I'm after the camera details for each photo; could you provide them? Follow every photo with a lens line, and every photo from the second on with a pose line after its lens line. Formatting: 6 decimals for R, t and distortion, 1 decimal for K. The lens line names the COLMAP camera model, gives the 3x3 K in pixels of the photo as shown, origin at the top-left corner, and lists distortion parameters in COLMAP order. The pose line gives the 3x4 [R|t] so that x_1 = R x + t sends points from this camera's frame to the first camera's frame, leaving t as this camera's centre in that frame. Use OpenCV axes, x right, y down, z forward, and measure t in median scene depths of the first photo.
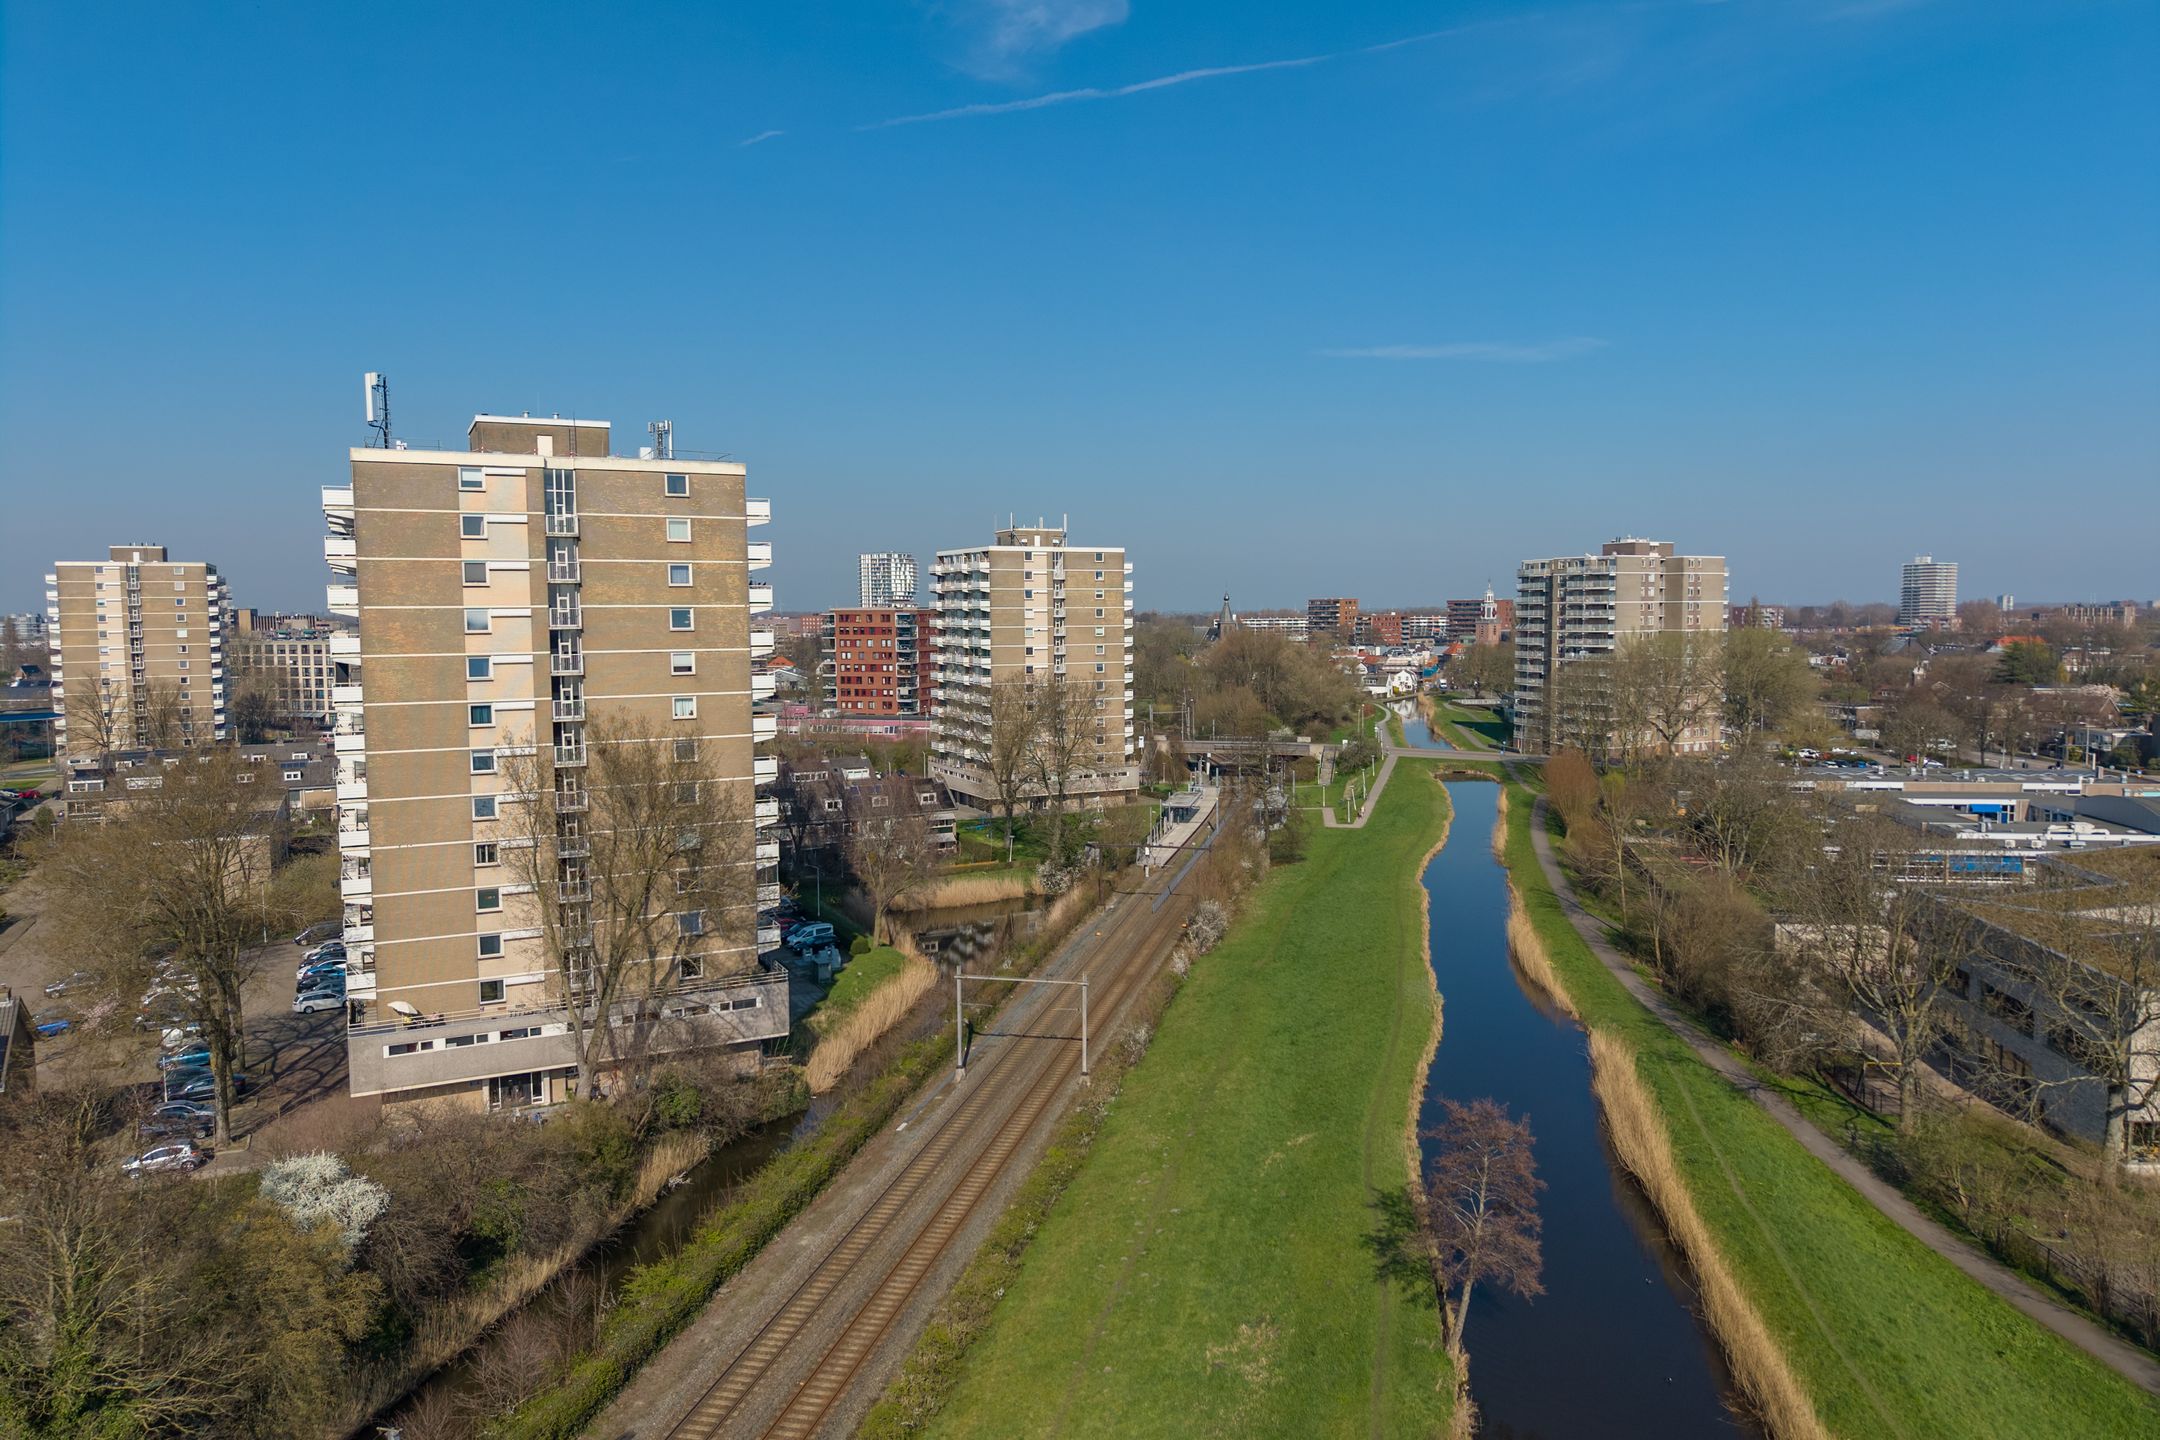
lens RADIAL K [[1451.2, 0, 1079.5], [0, 1451.2, 735.5], [0, 0, 1]] dist [-0.002100, -0.004188]
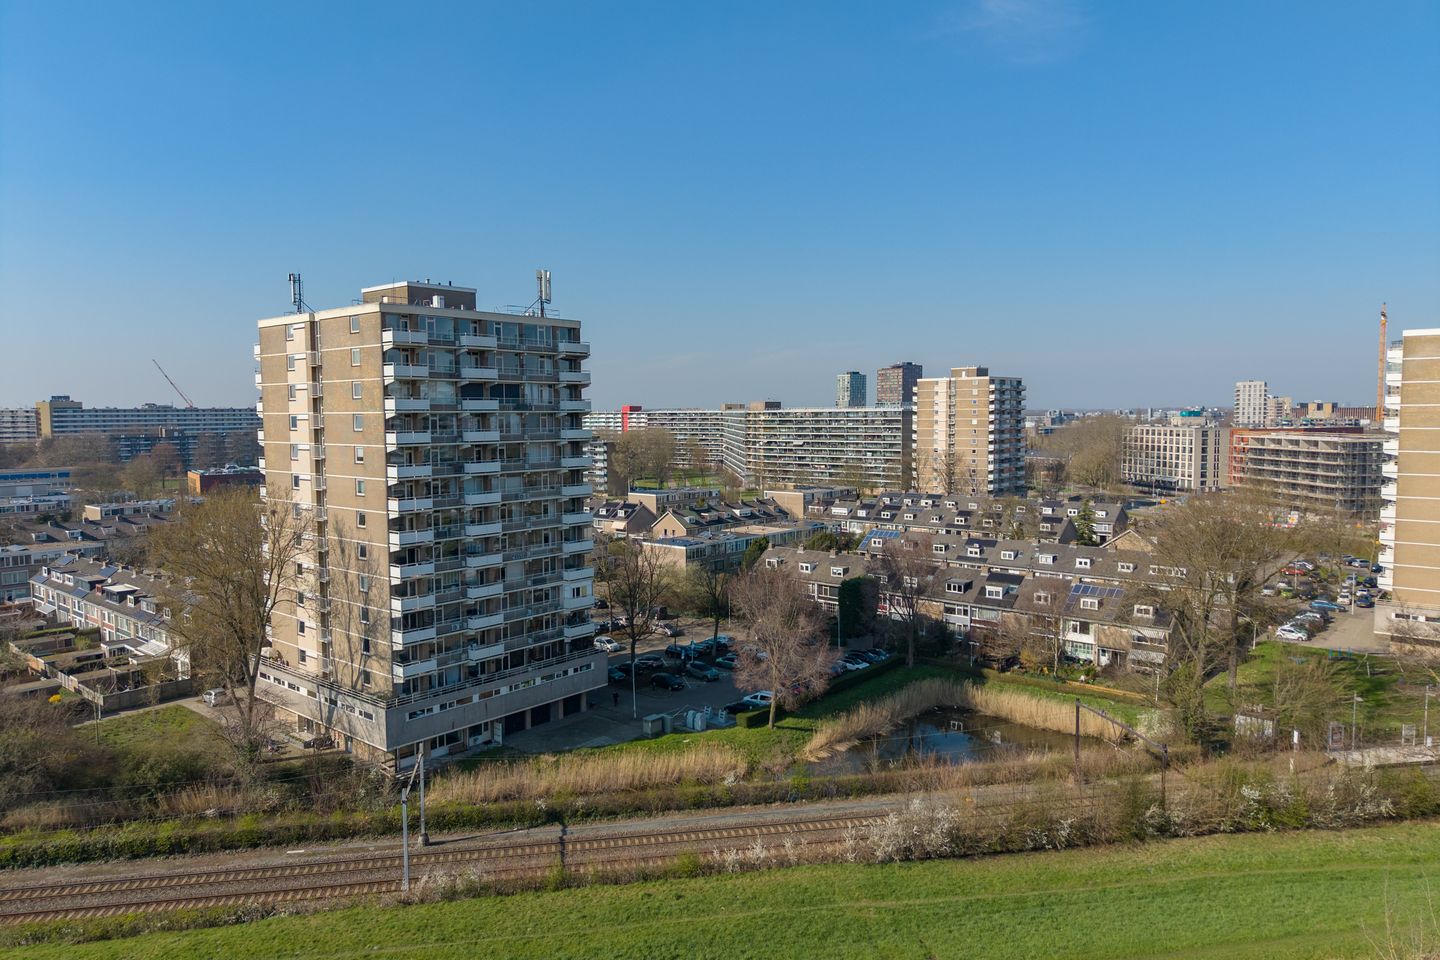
lens RADIAL K [[967.4, 0, 719.4], [0, 967.4, 478.2], [0, 0, 1]] dist [-0.002100, -0.004188]
pose [[0.403714, 0.066410, -0.912472, 0.524495], [-0.074388, 0.996442, 0.039610, -0.067247], [0.911856, 0.051886, 0.407218, 0.709612]]
